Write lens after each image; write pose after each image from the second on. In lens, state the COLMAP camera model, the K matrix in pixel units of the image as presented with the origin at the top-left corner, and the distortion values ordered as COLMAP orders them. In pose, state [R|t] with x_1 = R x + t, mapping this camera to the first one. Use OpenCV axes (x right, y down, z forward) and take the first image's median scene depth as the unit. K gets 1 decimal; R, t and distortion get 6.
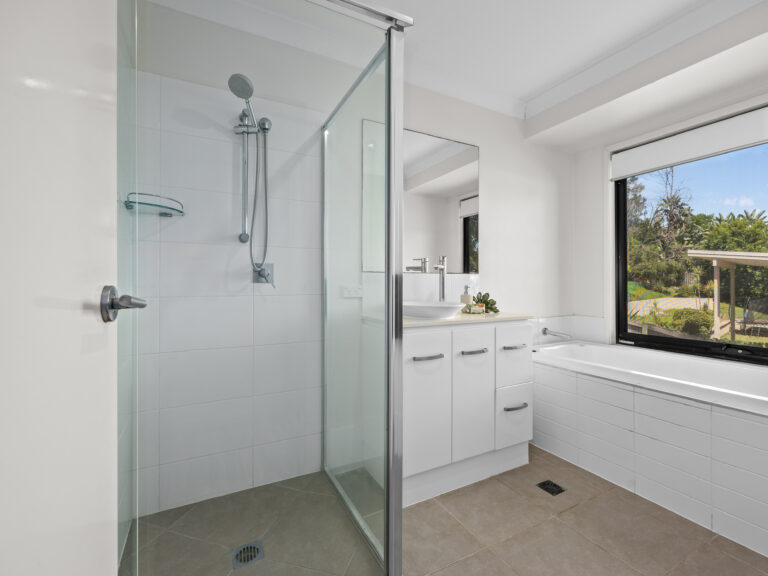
lens RADIAL K [[349.6, 0, 383.0], [0, 349.6, 284.8], [0, 0, 1]] dist [-0.000094, -0.001219]
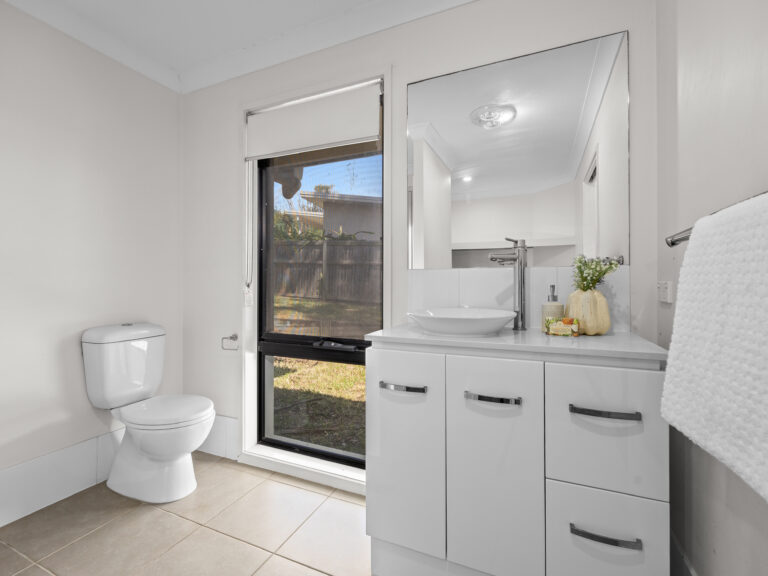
lens RADIAL K [[349.6, 0, 387.4], [0, 349.6, 288.3], [0, 0, 1]] dist [-0.000094, -0.001219]
pose [[0.633442, -0.009755, -0.773729, 0.535749], [0.000747, 0.999928, -0.011994, 0.010121], [0.773790, 0.007020, 0.633403, 0.410264]]
